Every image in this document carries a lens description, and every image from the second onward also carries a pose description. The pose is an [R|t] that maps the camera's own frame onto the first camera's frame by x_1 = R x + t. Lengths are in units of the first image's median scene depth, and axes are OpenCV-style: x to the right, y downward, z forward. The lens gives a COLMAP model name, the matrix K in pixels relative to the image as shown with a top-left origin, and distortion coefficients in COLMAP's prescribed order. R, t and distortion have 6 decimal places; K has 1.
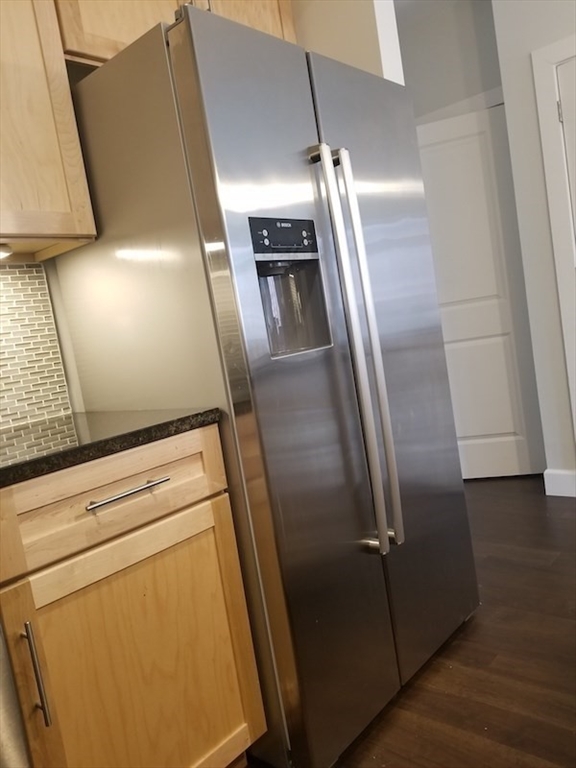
lens RADIAL K [[600.4, 0, 288.0], [0, 600.4, 384.0], [0, 0, 1]] dist [-0.010562, -0.001418]
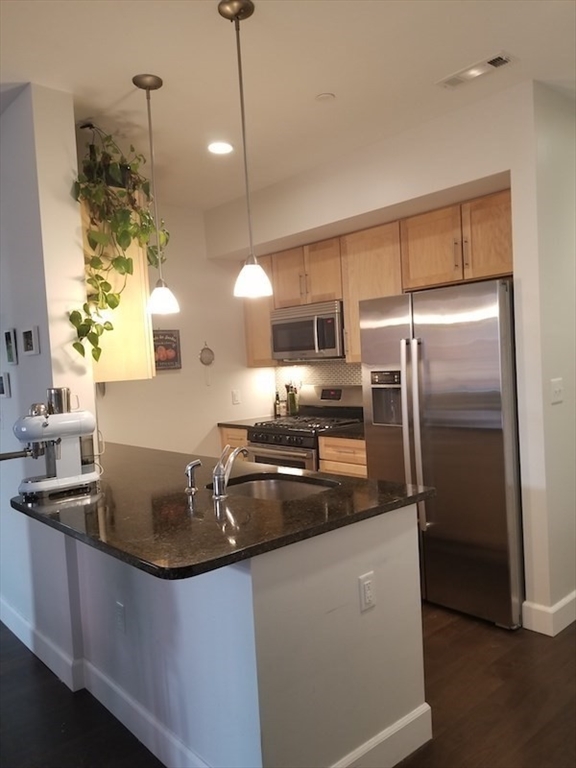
lens RADIAL K [[600.4, 0, 288.0], [0, 600.4, 384.0], [0, 0, 1]] dist [-0.010562, -0.001418]
pose [[-0.133358, 0.204445, -0.969752, 2.365740], [-0.016483, 0.977899, 0.208429, -0.704700], [0.990931, 0.043780, -0.127040, 0.882306]]
